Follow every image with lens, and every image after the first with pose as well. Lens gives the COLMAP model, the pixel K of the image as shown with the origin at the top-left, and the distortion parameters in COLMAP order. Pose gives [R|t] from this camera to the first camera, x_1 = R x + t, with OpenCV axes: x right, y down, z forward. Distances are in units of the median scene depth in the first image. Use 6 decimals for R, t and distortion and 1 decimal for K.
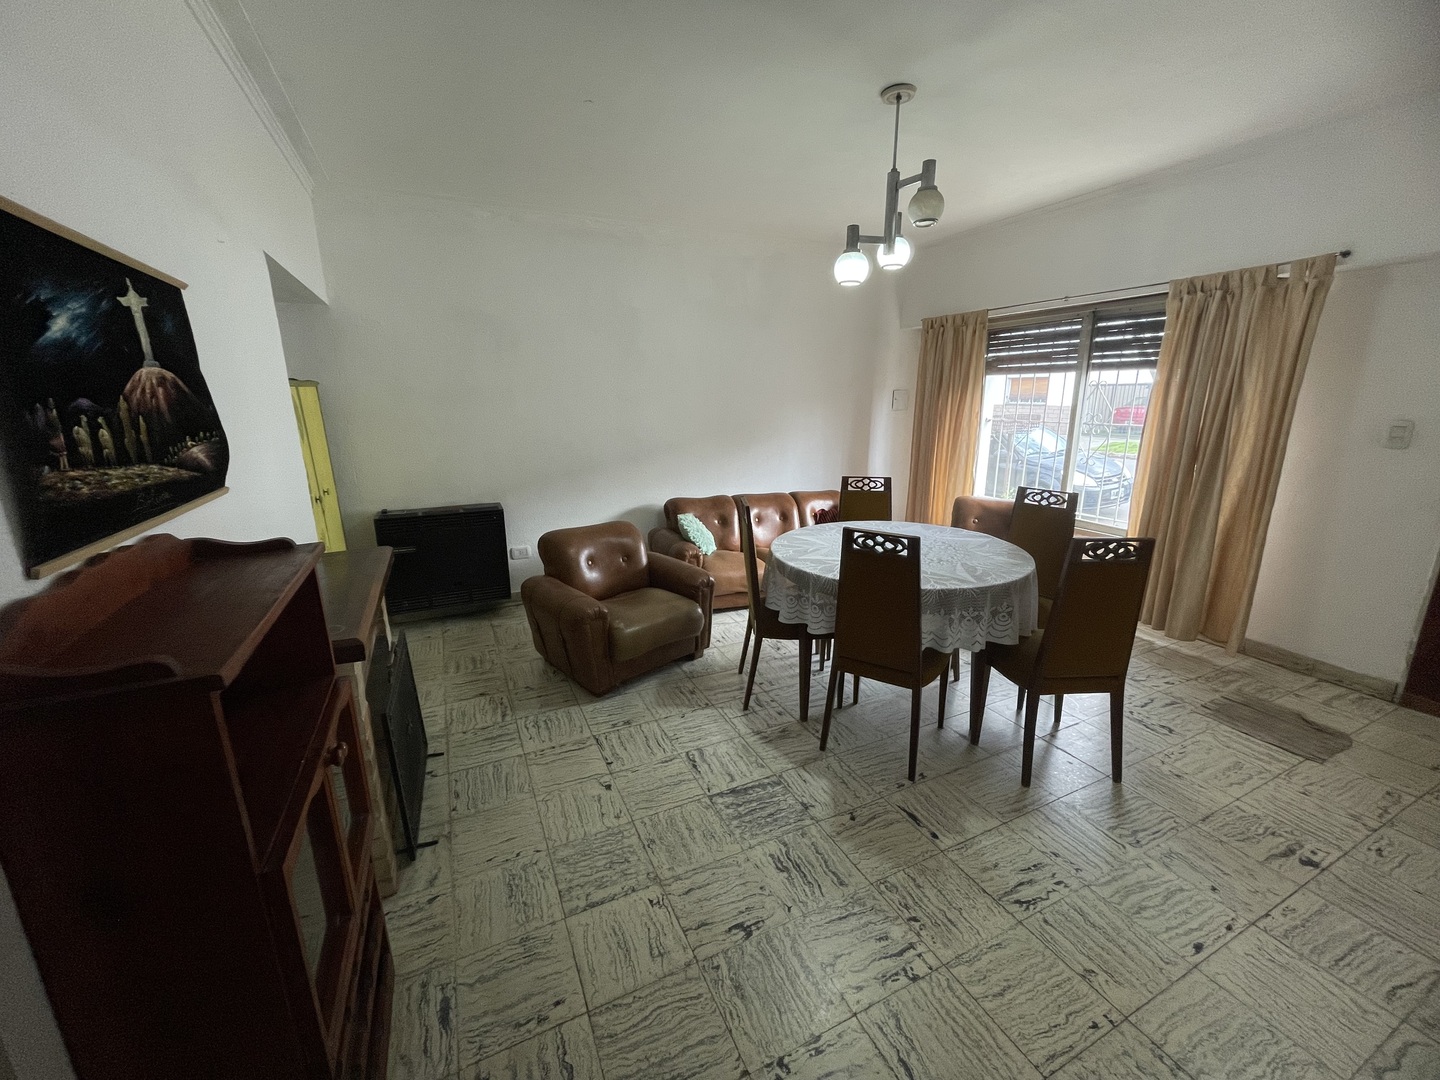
lens RADIAL K [[577.1, 0, 712.8], [0, 577.1, 537.5], [0, 0, 1]] dist [-0.002411, -0.000052]
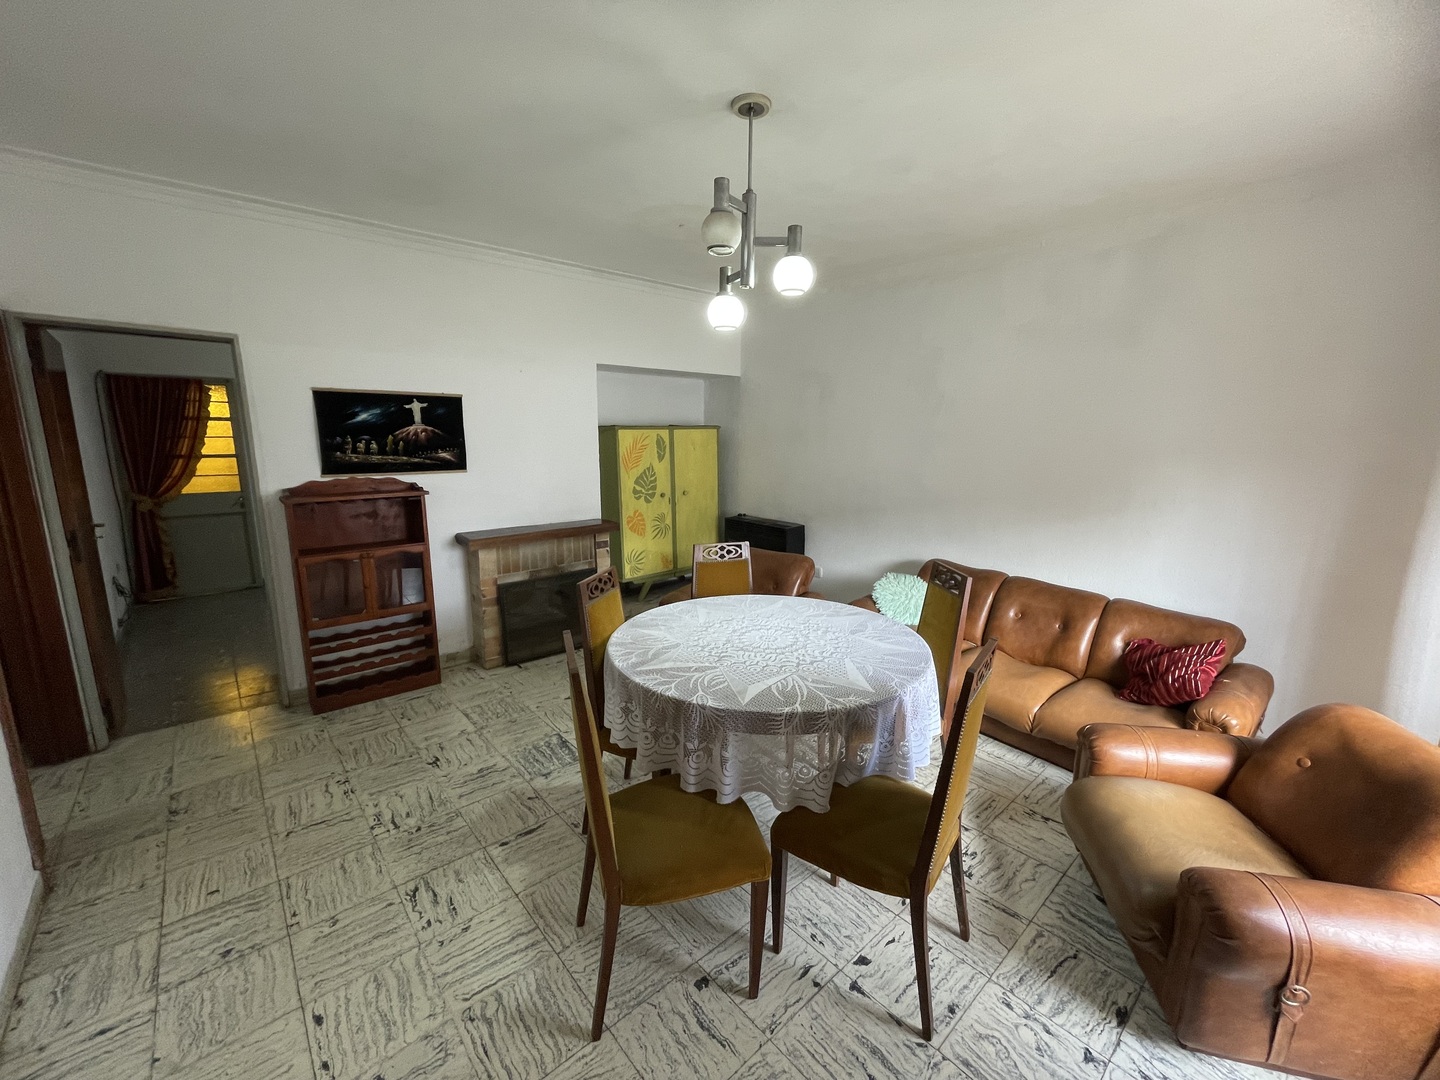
lens RADIAL K [[577.1, 0, 724.7], [0, 577.1, 537.6], [0, 0, 1]] dist [-0.002411, -0.000052]
pose [[0.290196, 0.186766, -0.938565, 1.723109], [-0.242909, 0.963025, 0.116527, -0.327106], [0.925625, 0.194170, 0.324833, 1.114593]]
